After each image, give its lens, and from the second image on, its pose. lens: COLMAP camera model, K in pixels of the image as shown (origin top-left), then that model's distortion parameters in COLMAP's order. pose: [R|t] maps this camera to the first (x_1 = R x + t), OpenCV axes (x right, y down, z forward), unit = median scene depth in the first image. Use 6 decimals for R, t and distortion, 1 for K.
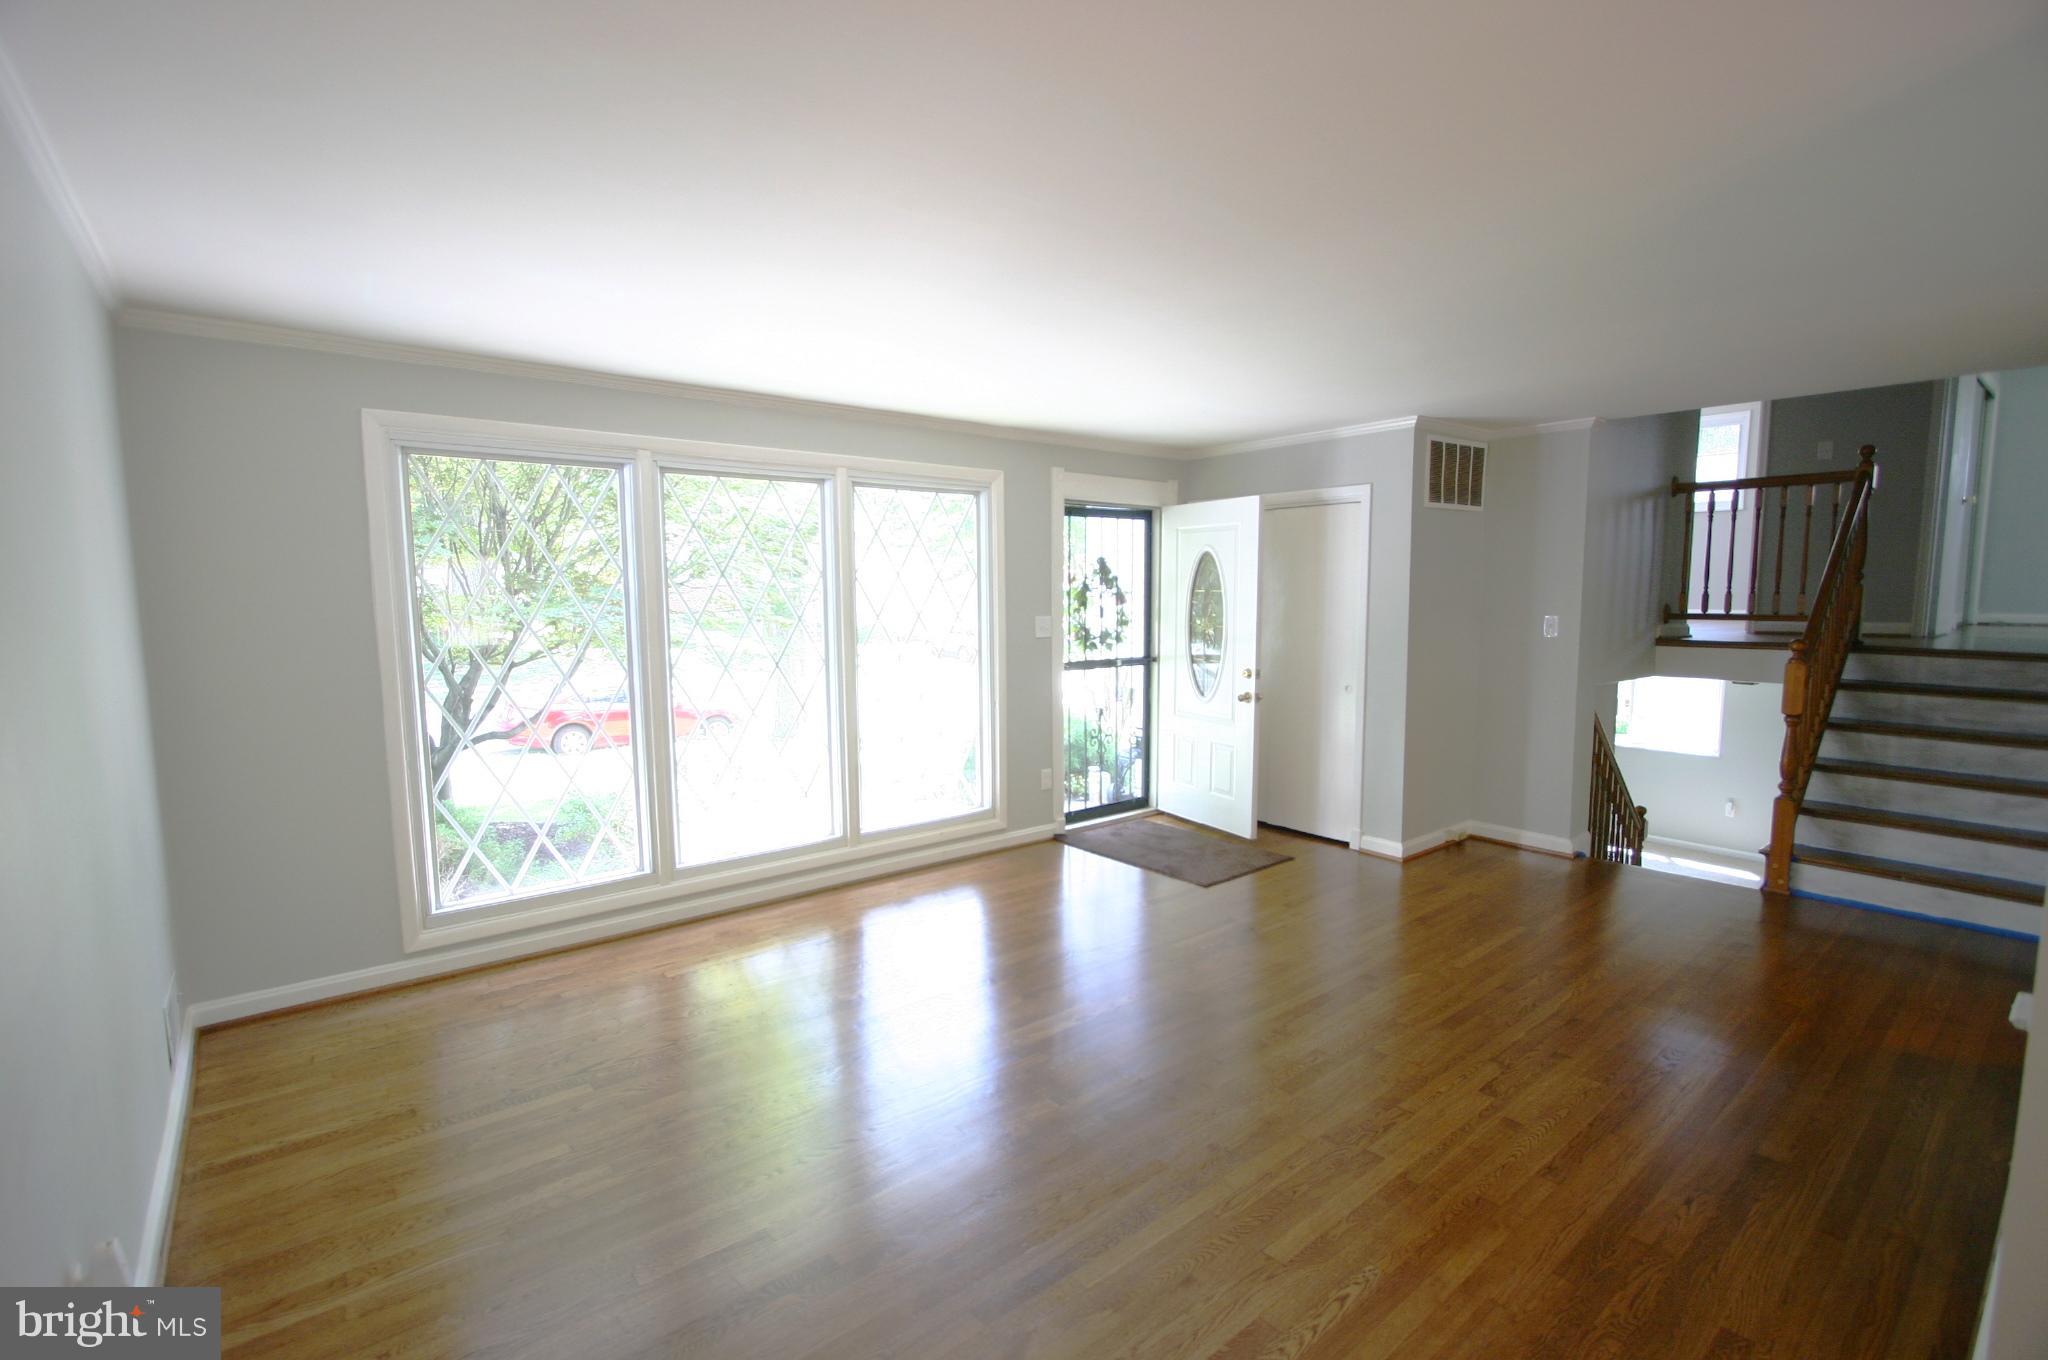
lens RADIAL K [[923.5, 0, 1024.8], [0, 923.5, 679.4], [0, 0, 1]] dist [-0.015720, 0.000878]
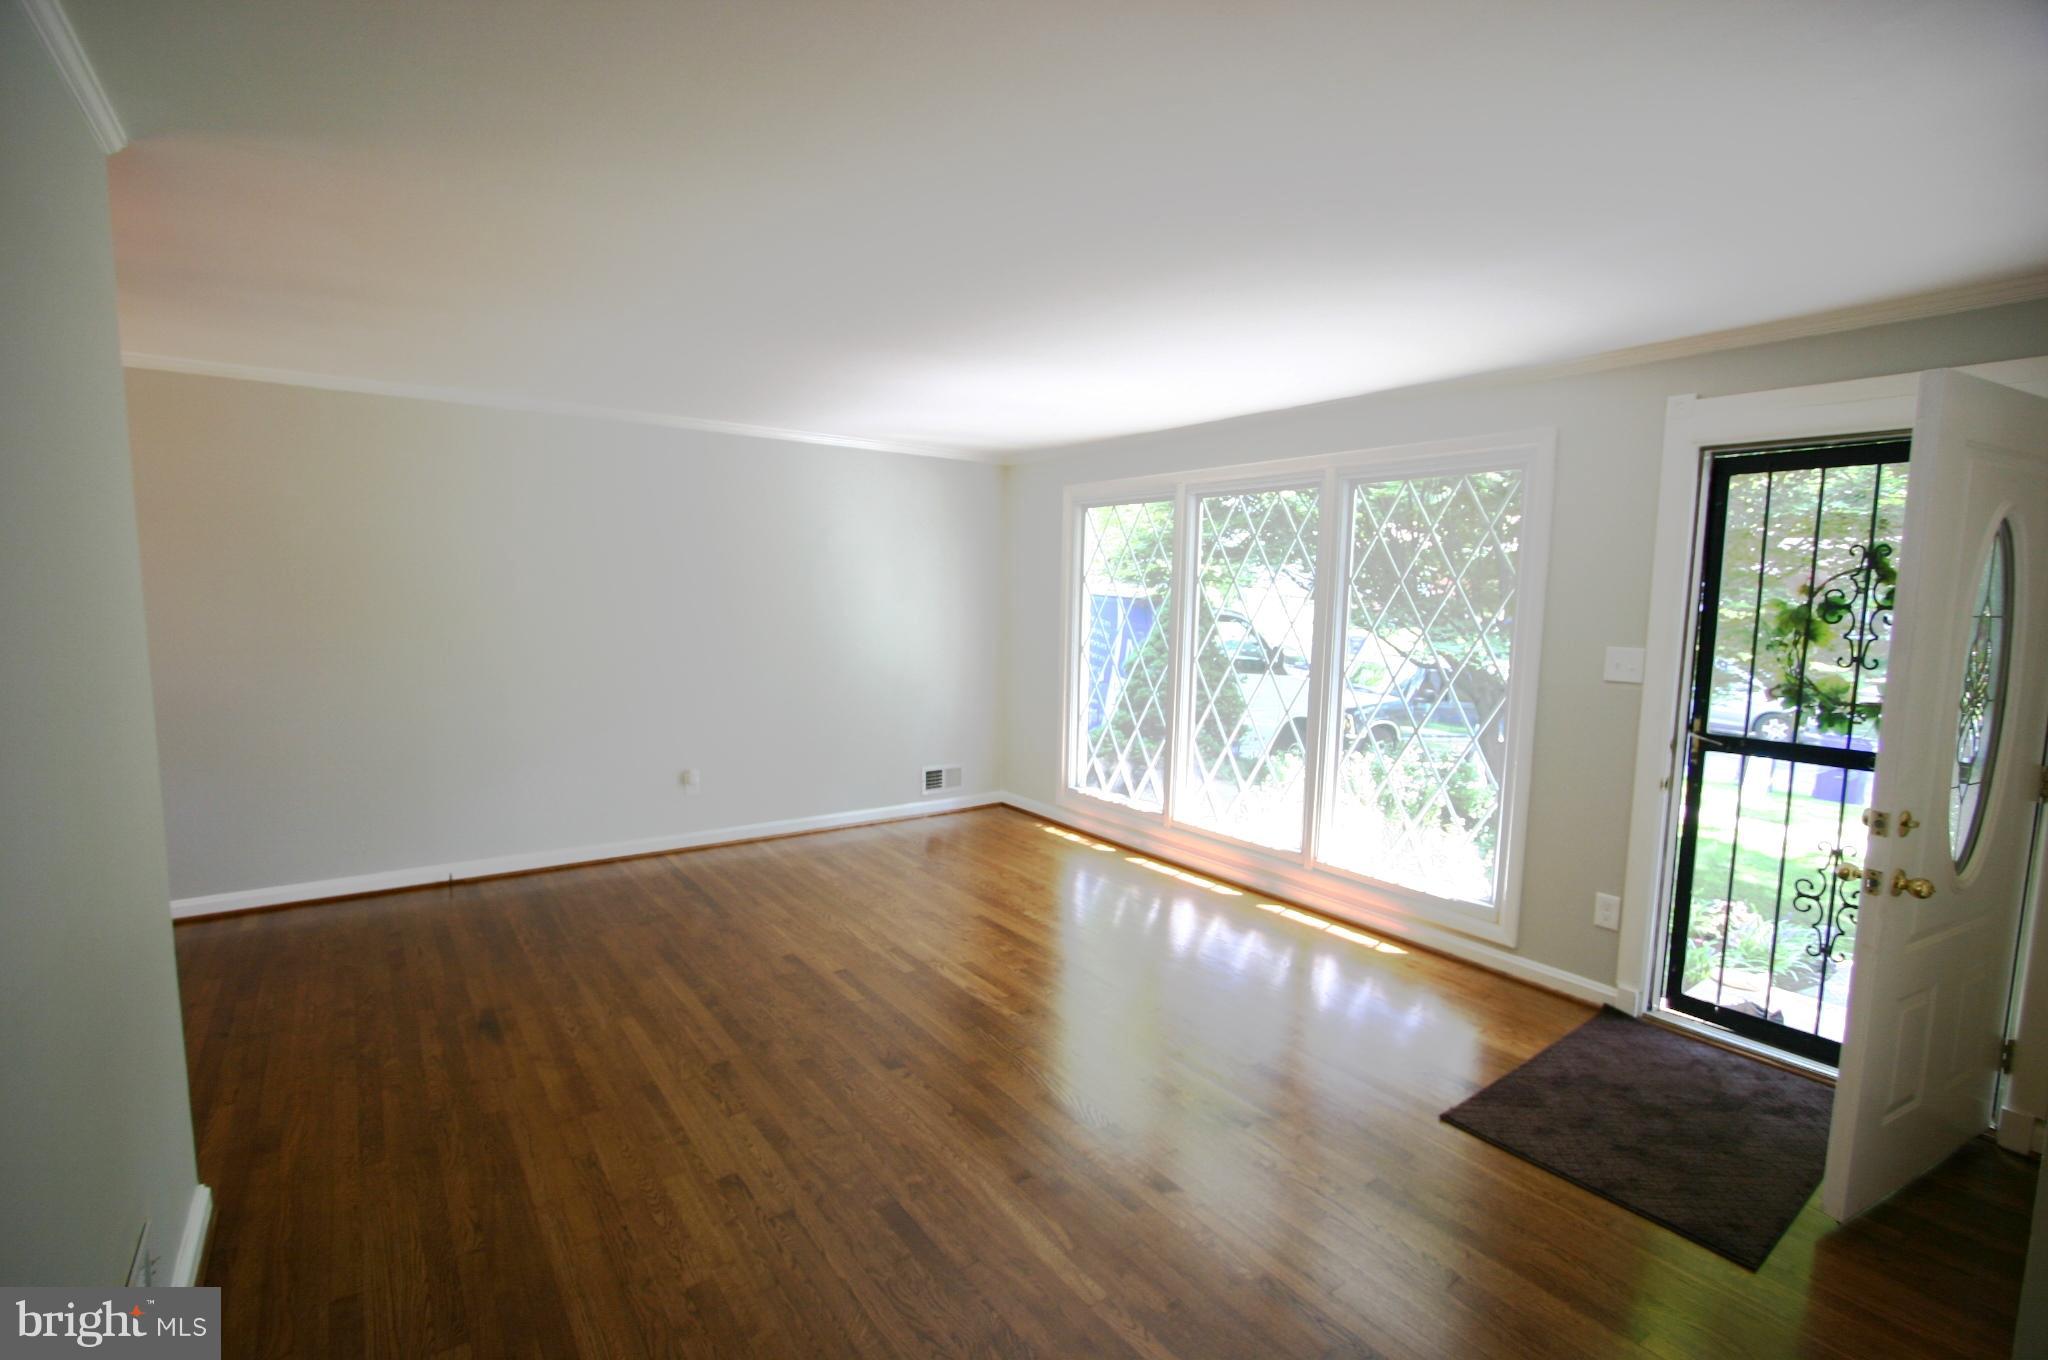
lens RADIAL K [[923.5, 0, 1021.0], [0, 923.5, 686.8], [0, 0, 1]] dist [-0.015720, 0.000878]
pose [[-0.062405, 0.104772, -0.992536, 0.685603], [-0.106849, 0.988058, 0.111017, -0.070782], [0.992315, 0.112979, -0.050465, 0.669539]]
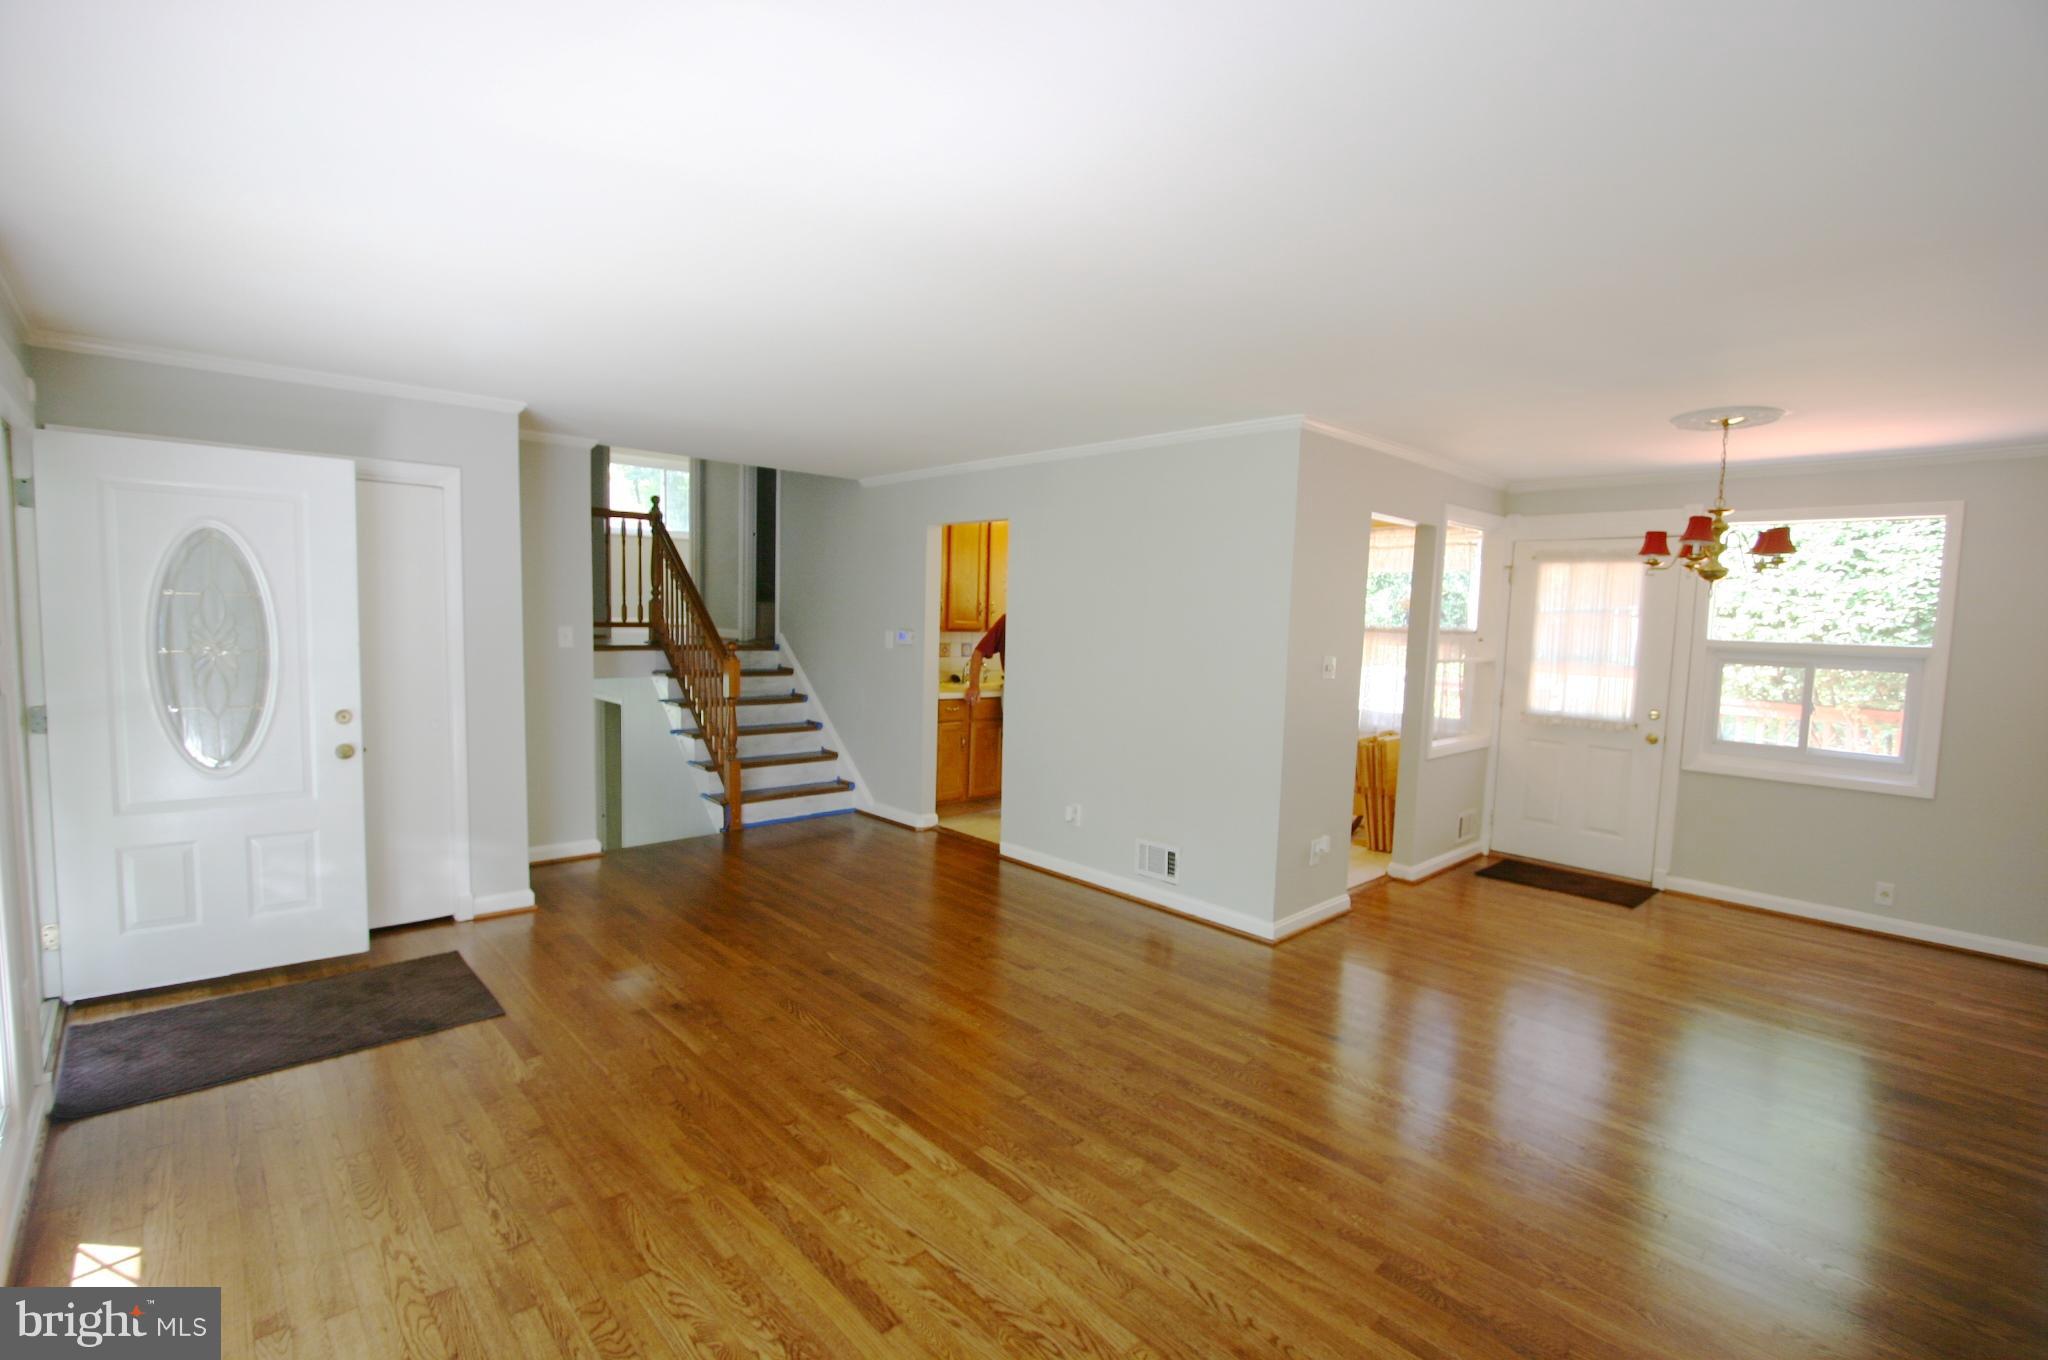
lens RADIAL K [[923.5, 0, 1019.1], [0, 923.5, 684.0], [0, 0, 1]] dist [-0.015720, 0.000878]
pose [[-0.063087, -0.080967, 0.994718, -0.472319], [0.061008, 0.994527, 0.084821, -0.061883], [-0.996142, 0.066037, -0.057803, 0.565533]]
